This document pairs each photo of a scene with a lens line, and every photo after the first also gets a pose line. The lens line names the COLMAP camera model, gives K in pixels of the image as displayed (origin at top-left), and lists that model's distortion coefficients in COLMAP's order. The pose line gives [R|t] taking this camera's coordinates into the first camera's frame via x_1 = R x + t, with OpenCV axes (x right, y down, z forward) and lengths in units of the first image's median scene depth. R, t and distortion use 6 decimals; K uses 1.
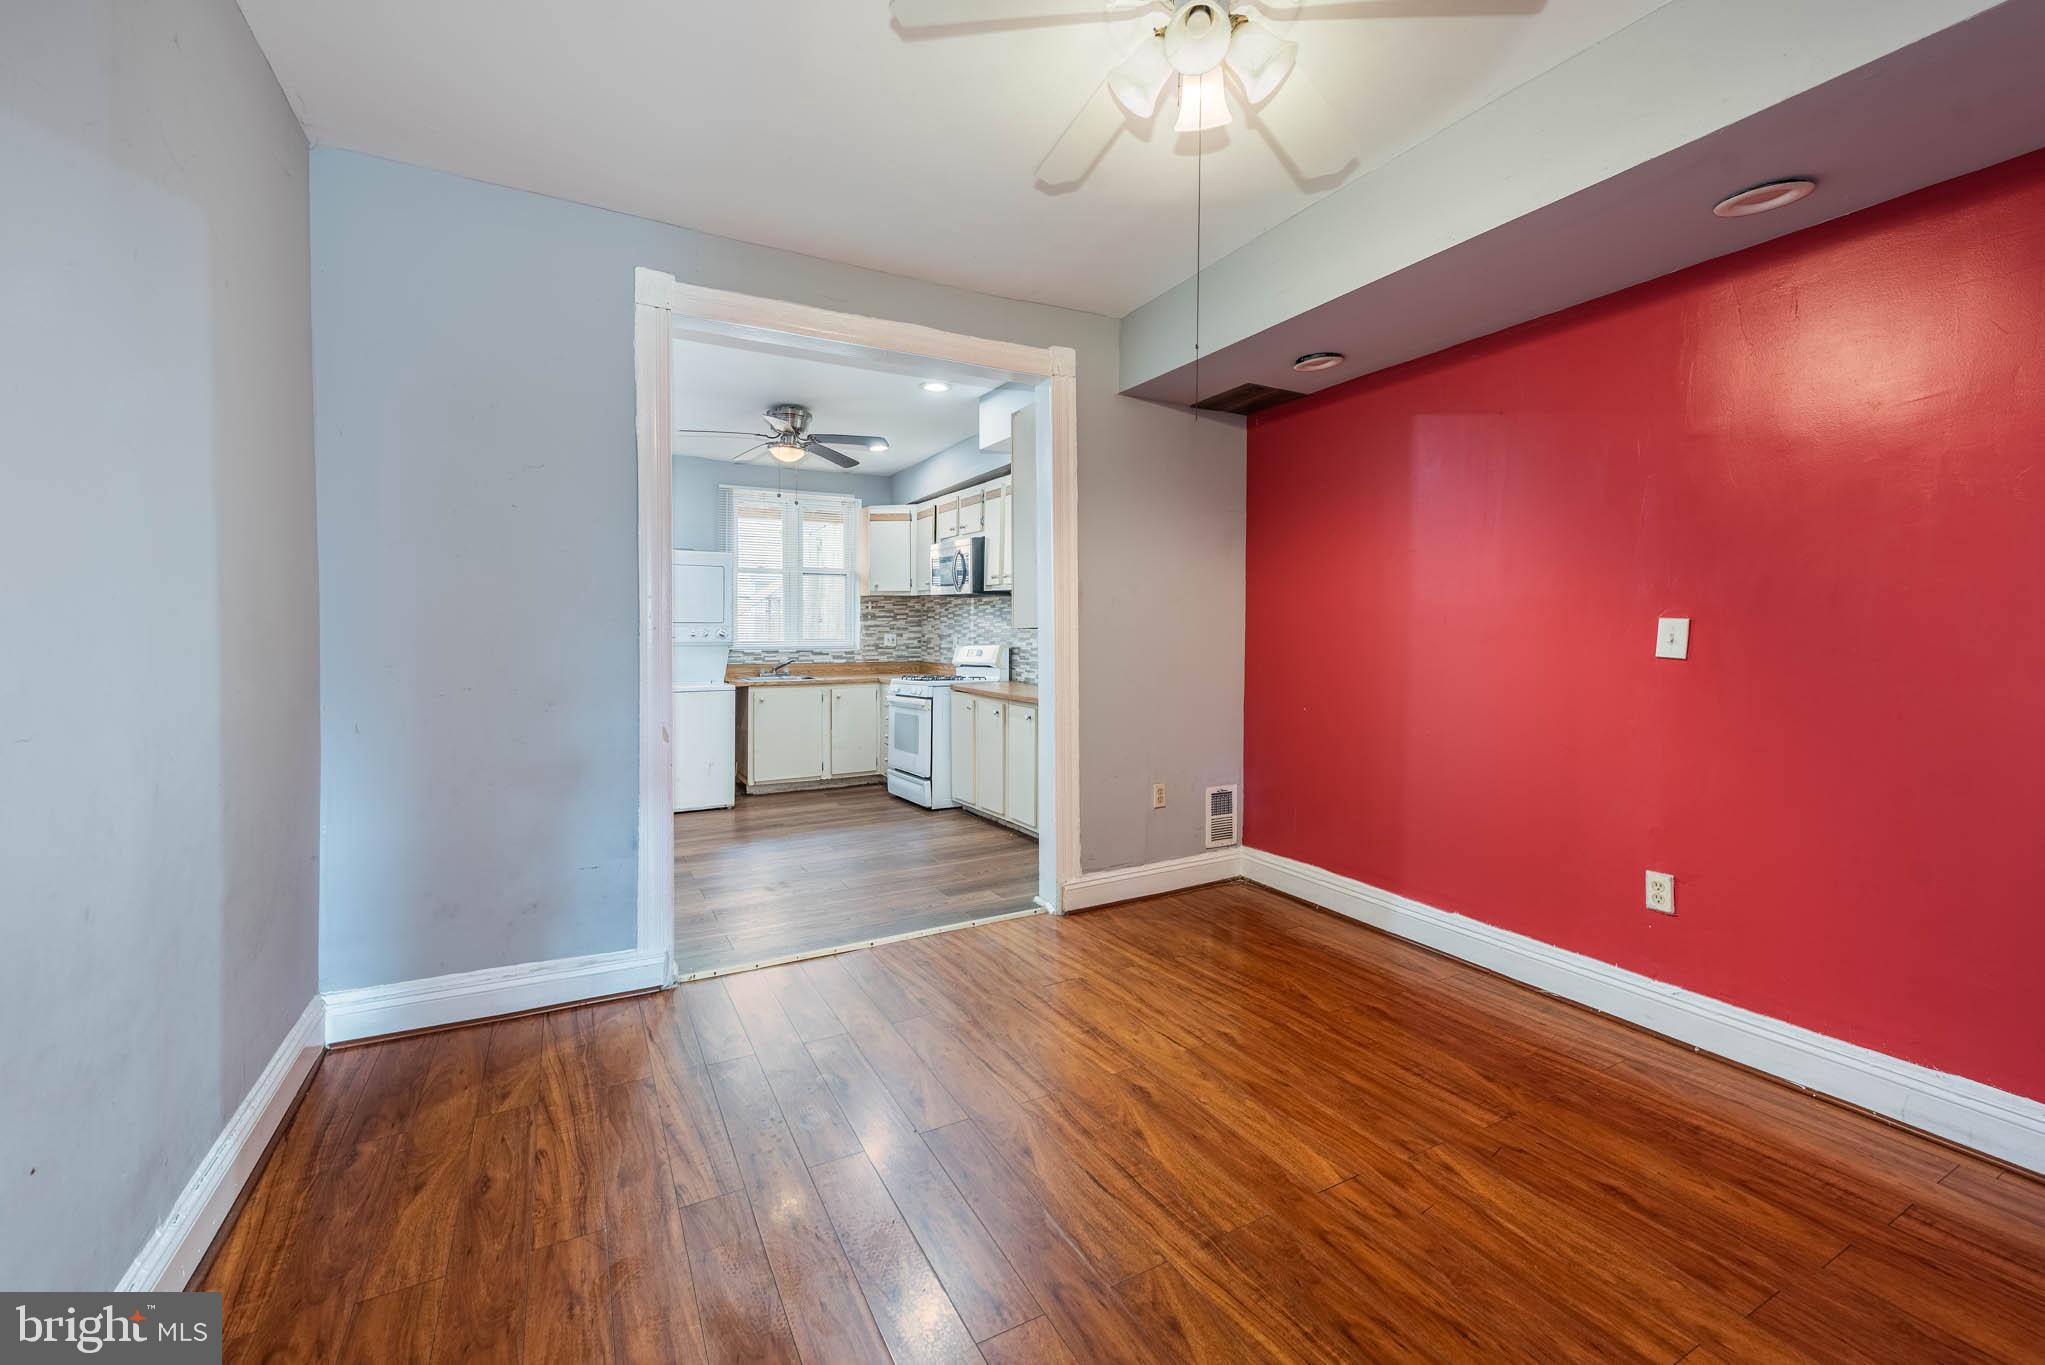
lens RADIAL K [[828.8, 0, 1011.4], [0, 828.8, 627.7], [0, 0, 1]] dist [0.017678, -0.001986]
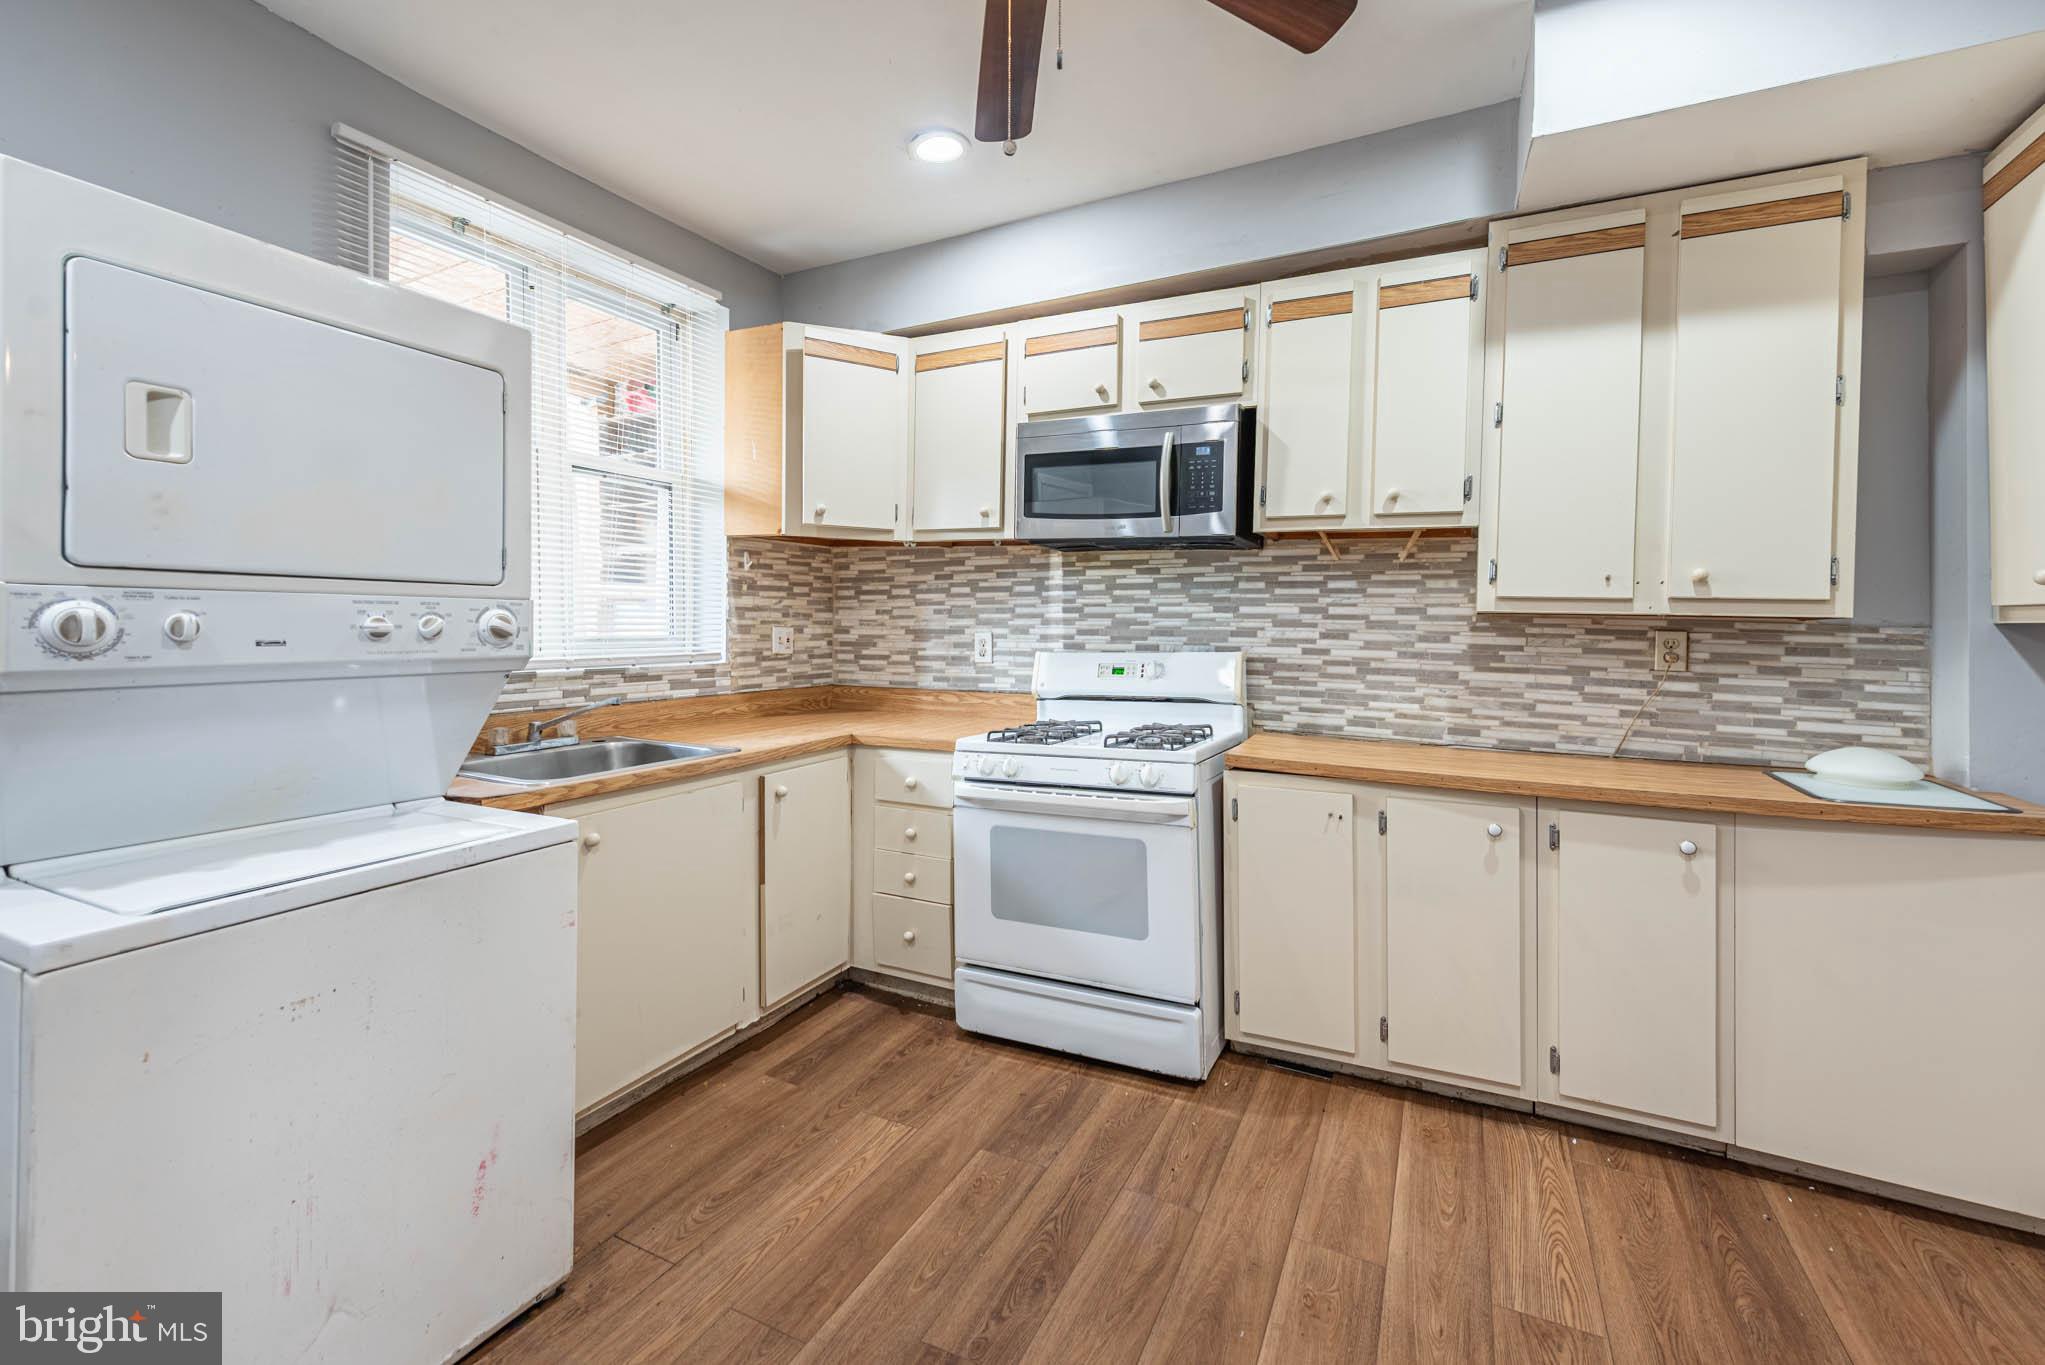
lens RADIAL K [[828.8, 0, 1070.3], [0, 828.8, 623.5], [0, 0, 1]] dist [0.017678, -0.001986]
pose [[0.811904, 0.005151, 0.583768, -0.320590], [-0.008921, 0.999954, 0.003585, 0.003022], [-0.583722, -0.008118, 0.811913, 0.614398]]
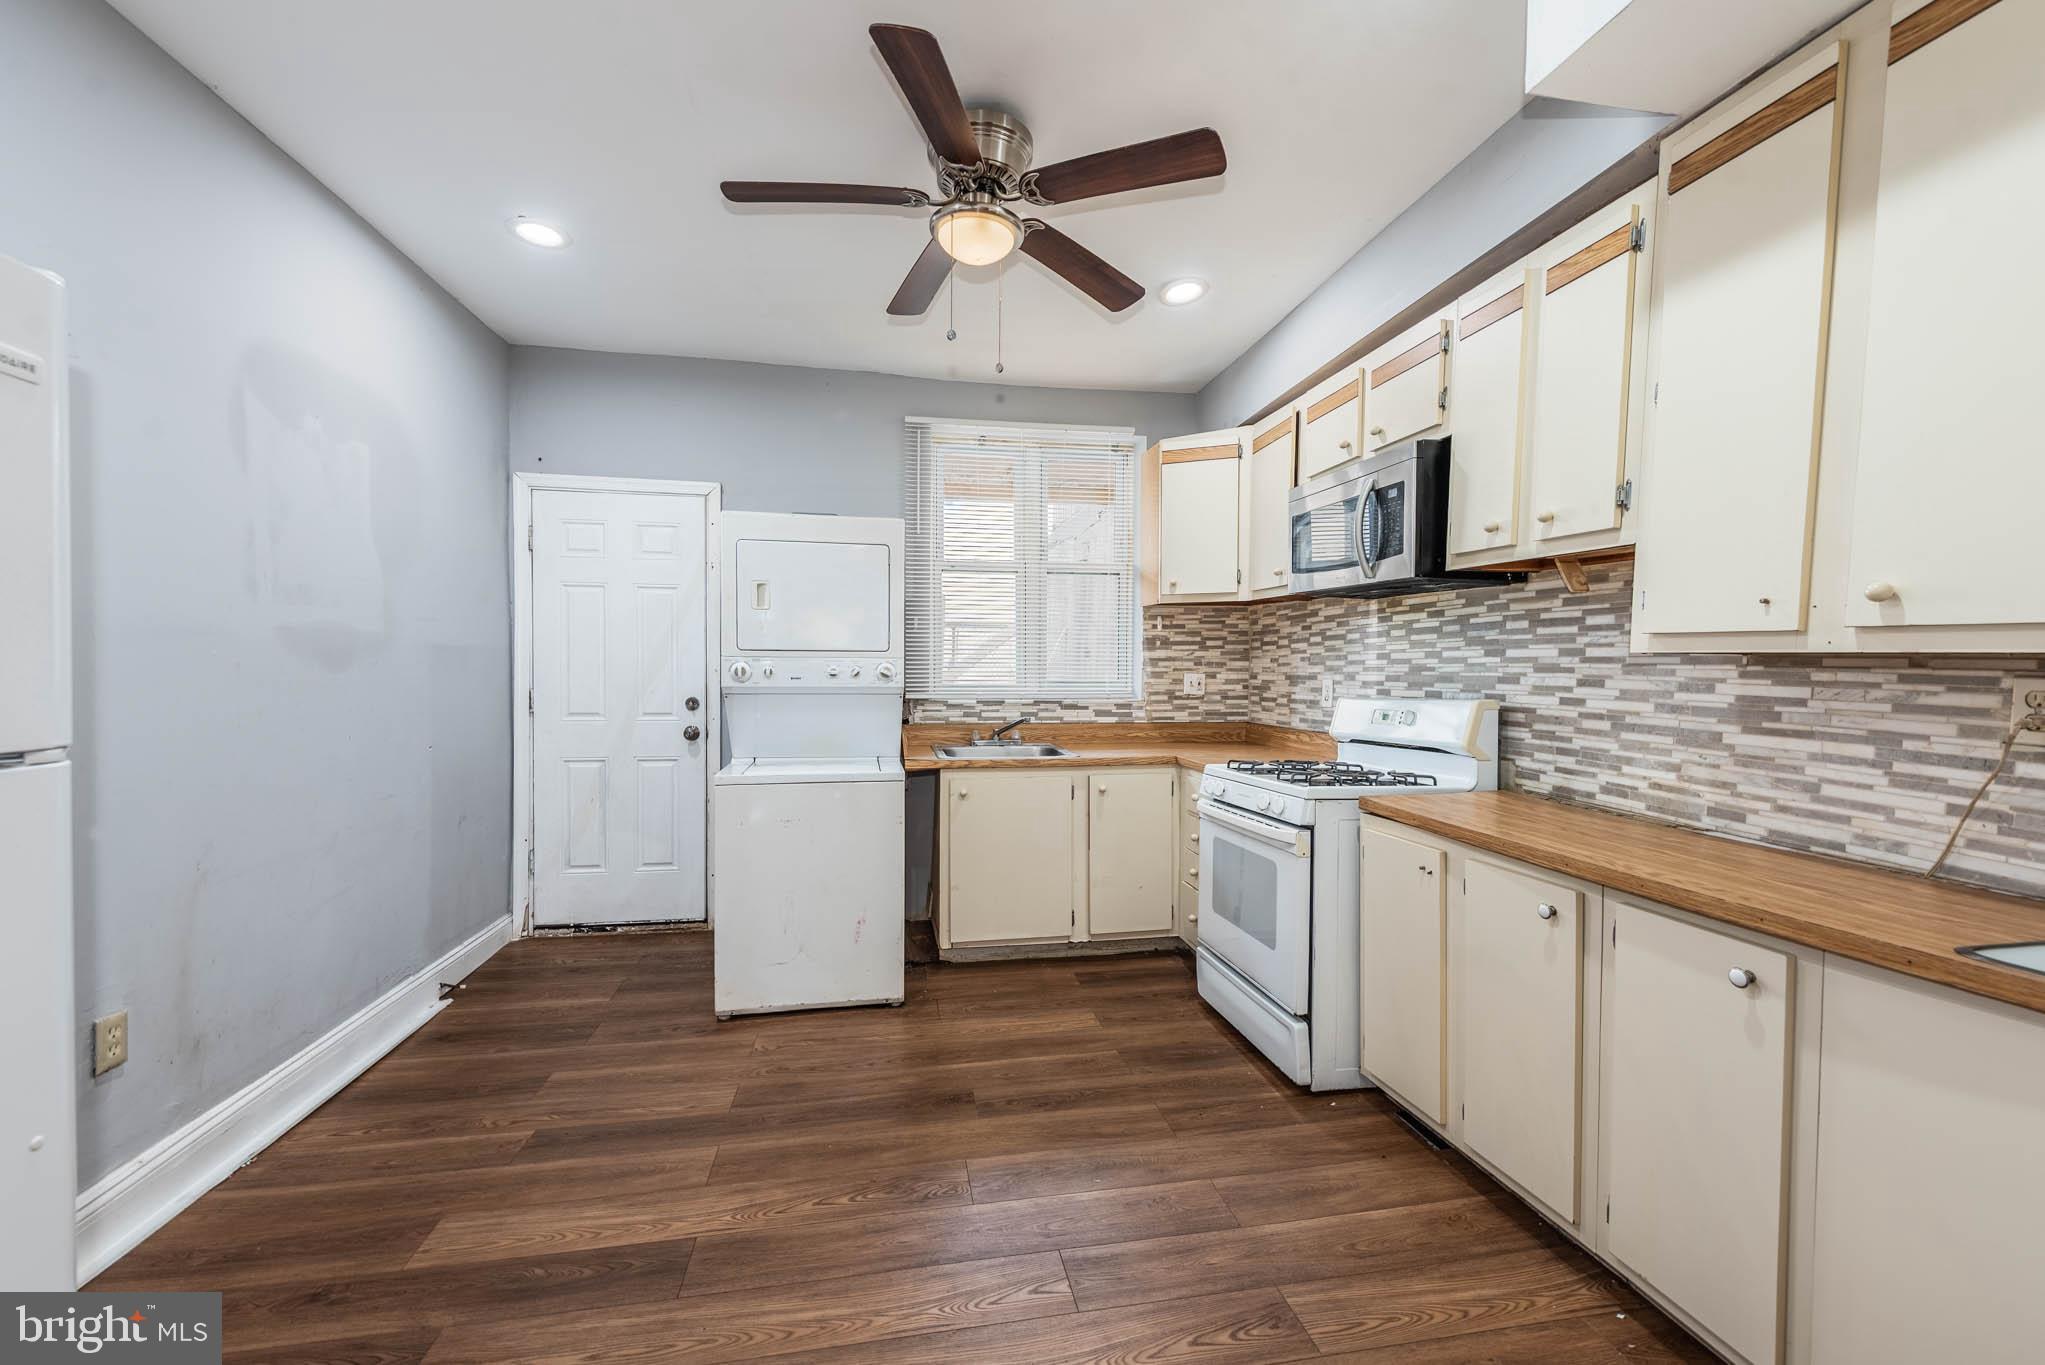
lens RADIAL K [[828.8, 0, 1020.3], [0, 828.8, 693.2], [0, 0, 1]] dist [0.017678, -0.001986]
pose [[0.947805, 0.012076, -0.318623, -0.088073], [-0.001241, 0.999415, 0.034184, 0.002178], [0.318850, -0.032005, 0.947265, 0.475799]]
